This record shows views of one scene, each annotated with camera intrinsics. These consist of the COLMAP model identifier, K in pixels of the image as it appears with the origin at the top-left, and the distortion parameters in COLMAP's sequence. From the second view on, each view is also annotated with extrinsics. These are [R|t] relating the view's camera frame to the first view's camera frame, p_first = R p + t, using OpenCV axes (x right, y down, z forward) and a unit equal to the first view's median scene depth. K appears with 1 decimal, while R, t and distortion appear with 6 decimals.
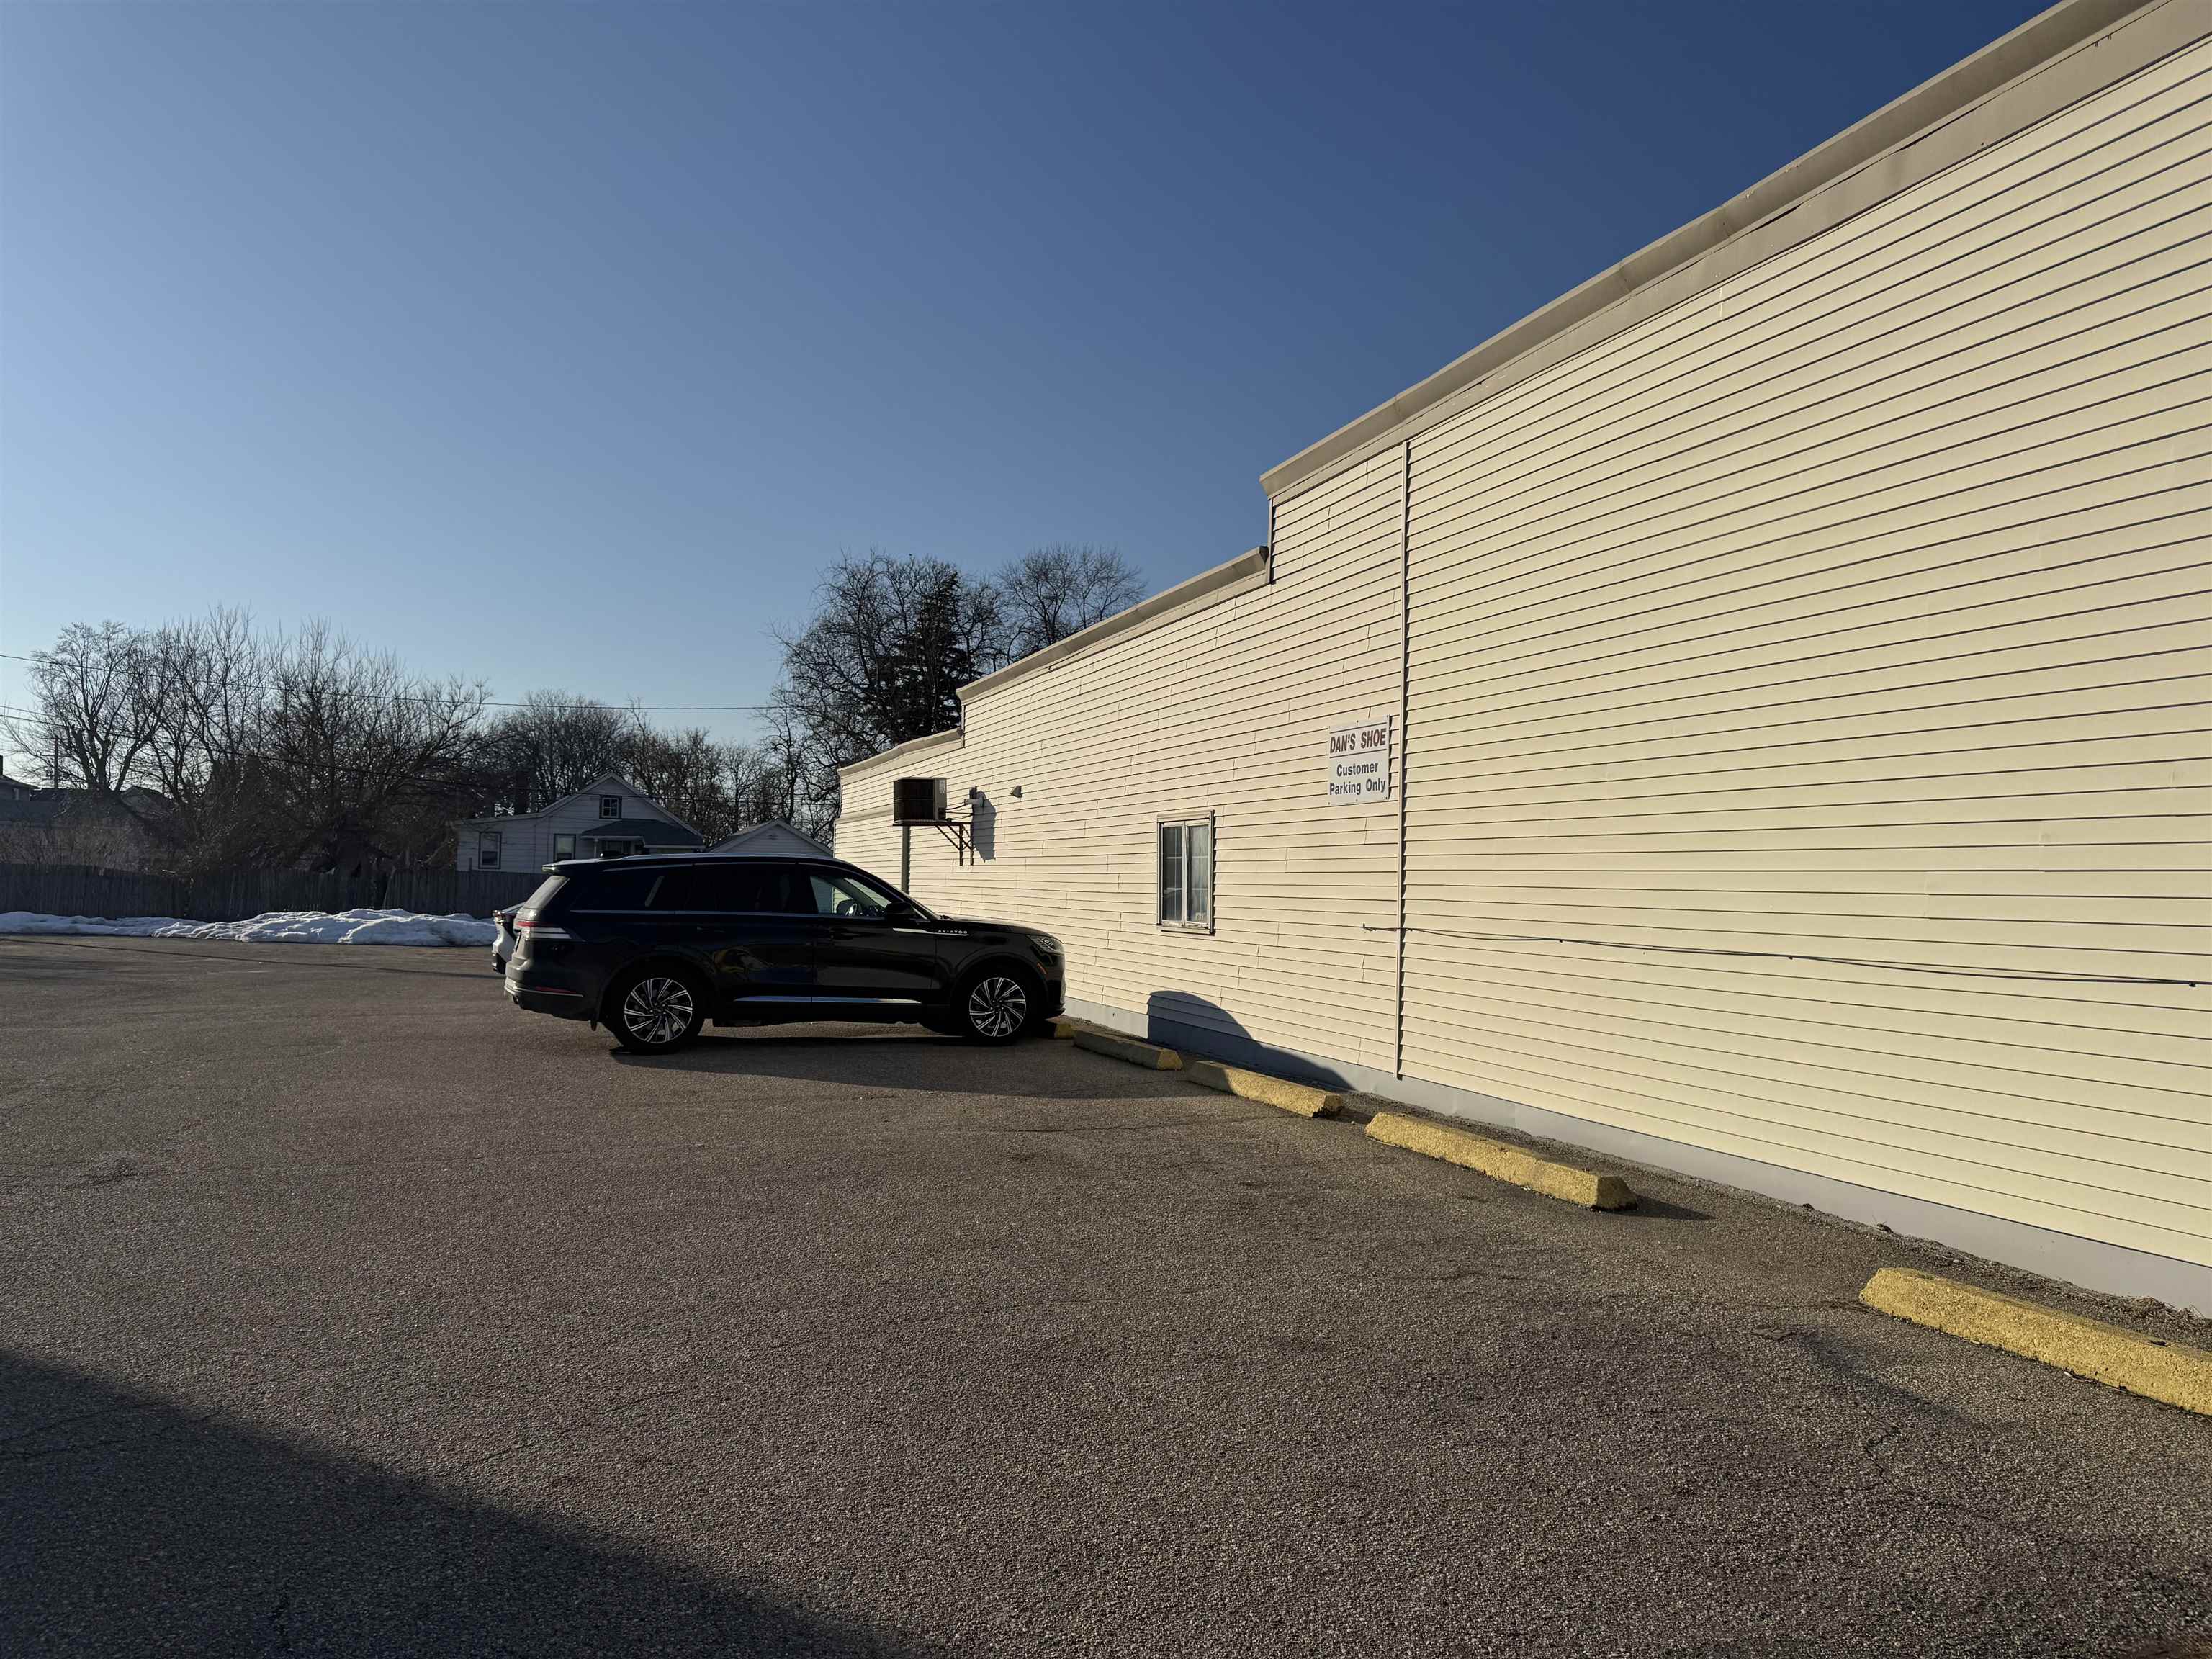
lens RADIAL K [[1585.5, 0, 1122.6], [0, 1585.5, 829.5], [0, 0, 1]] dist [0.070642, -0.047089]
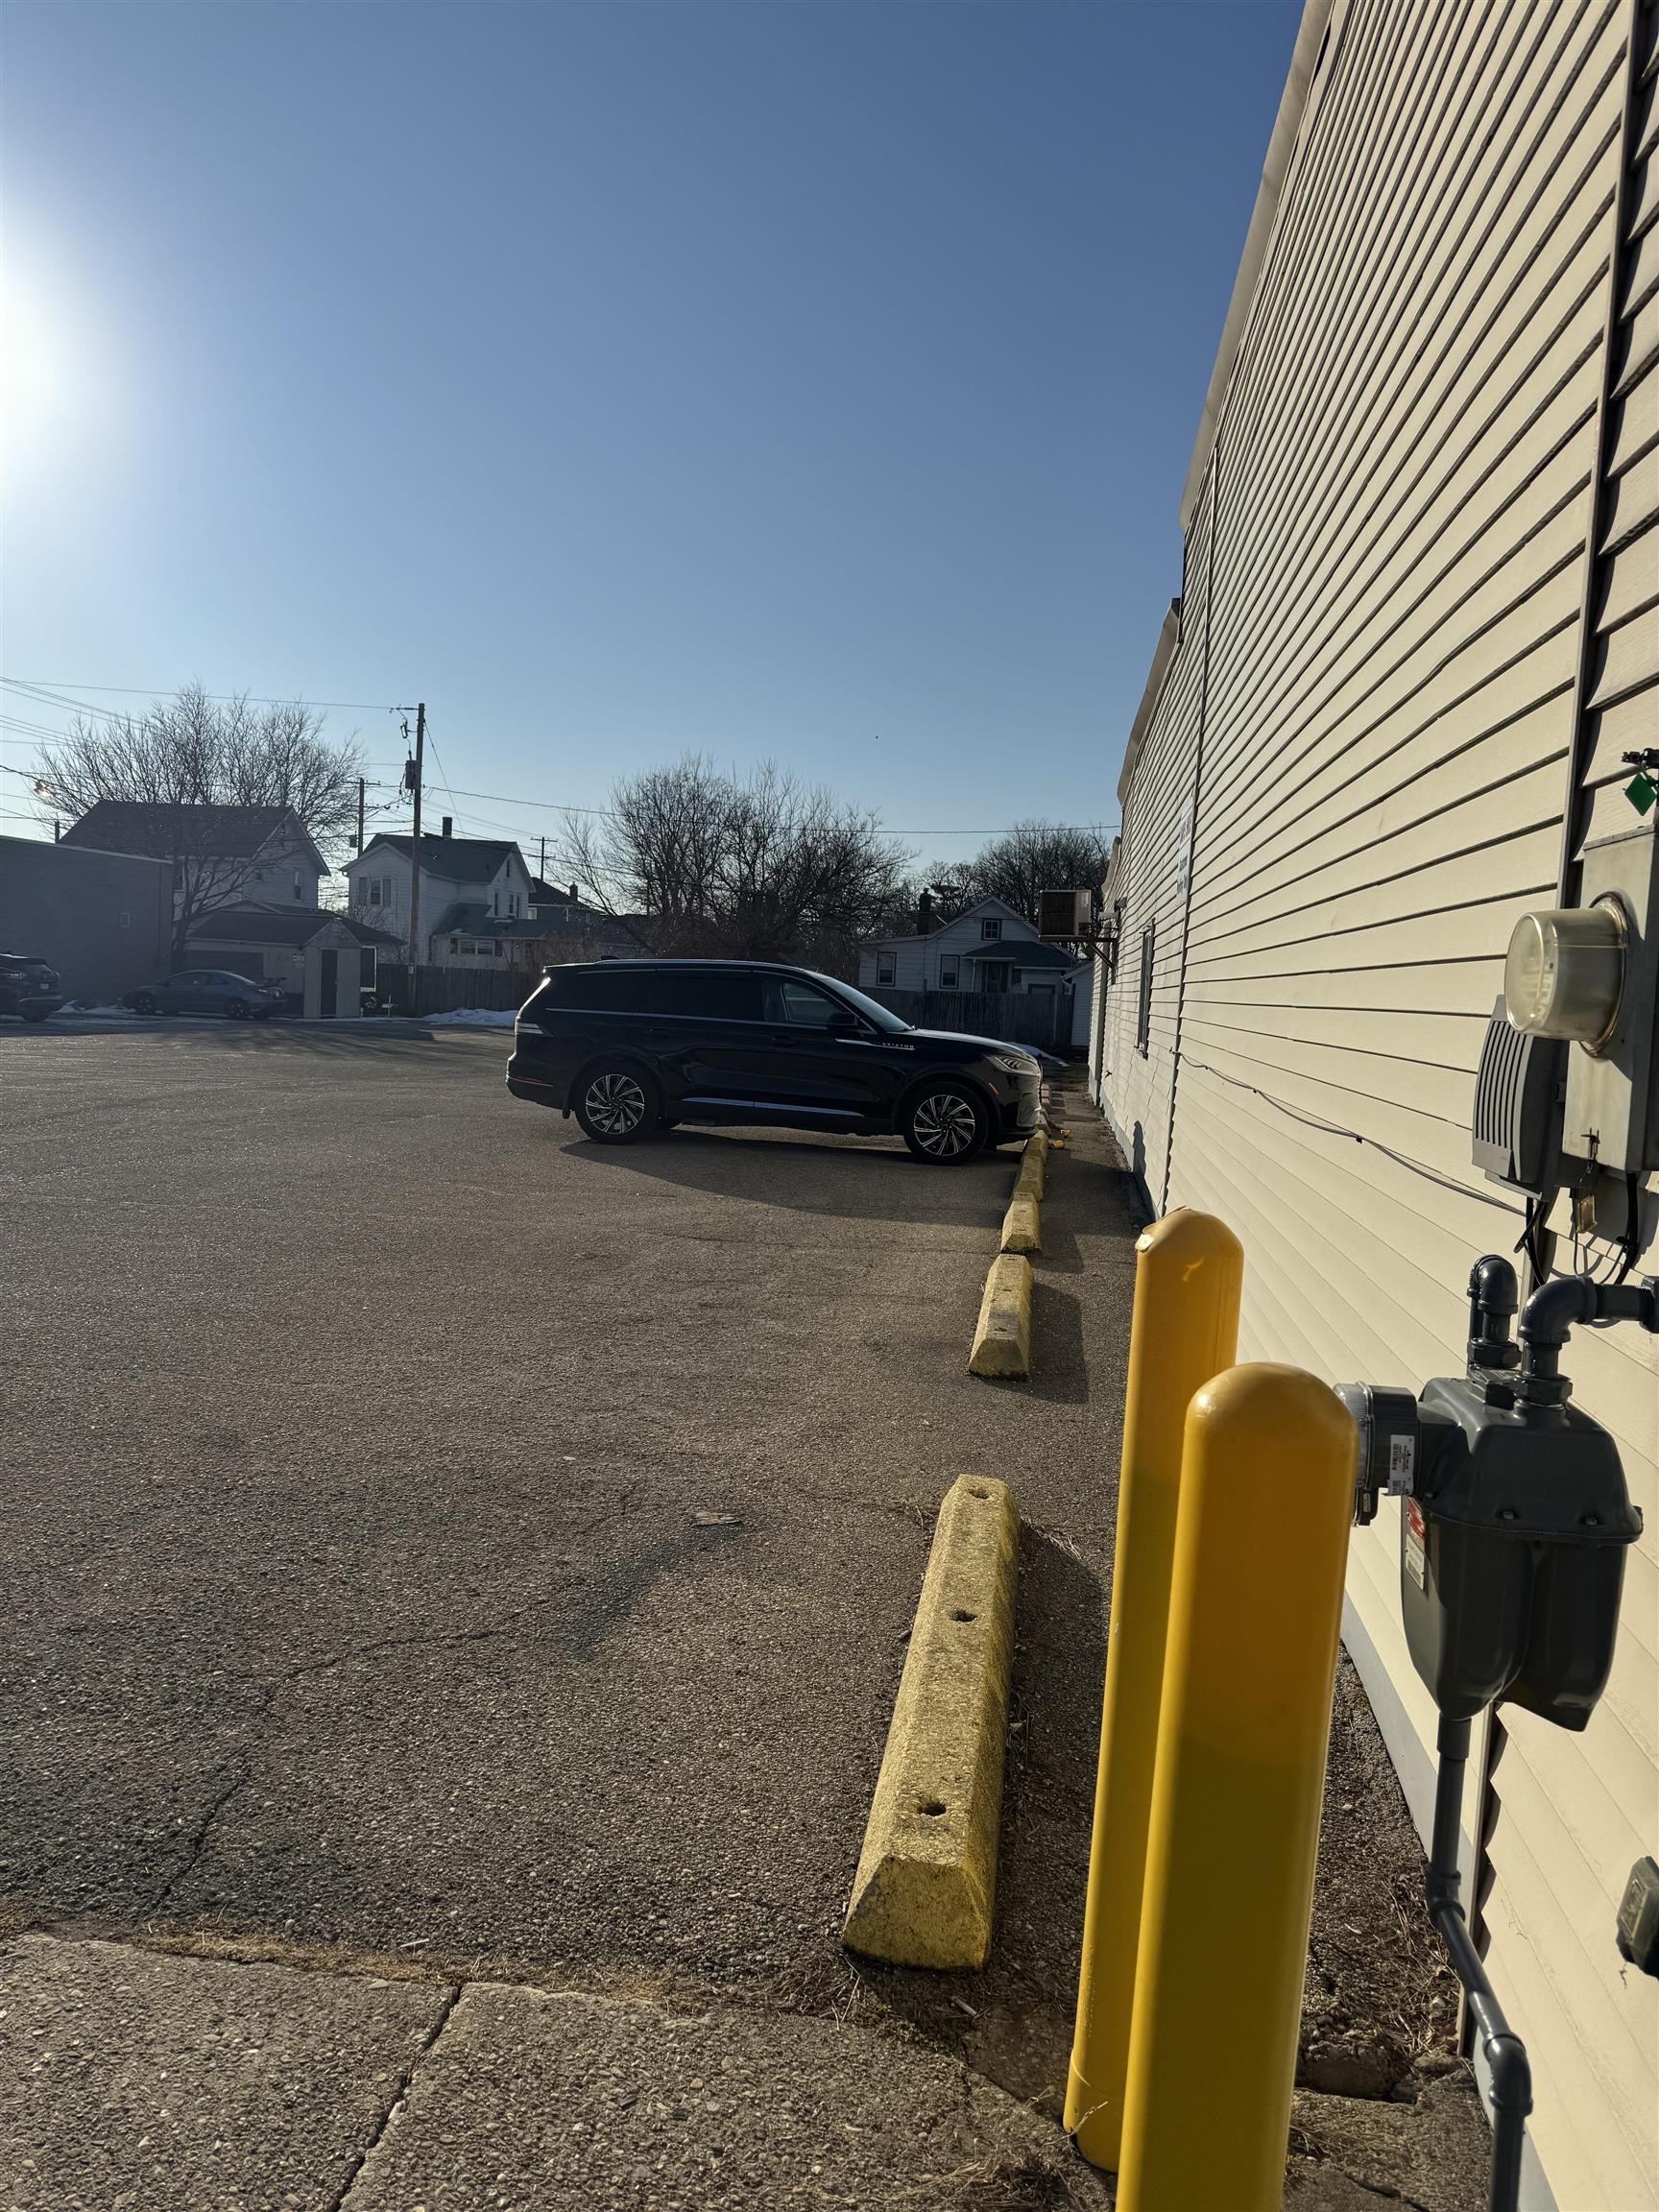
lens RADIAL K [[1585.5, 0, 829.4], [0, 1585.5, 1143.2], [0, 0, 1]] dist [0.070642, -0.047089]
pose [[0.883696, 0.069074, -0.462936, 0.233661], [-0.015305, 0.992786, 0.118918, 0.007426], [0.467810, -0.098002, 0.878379, 0.096108]]
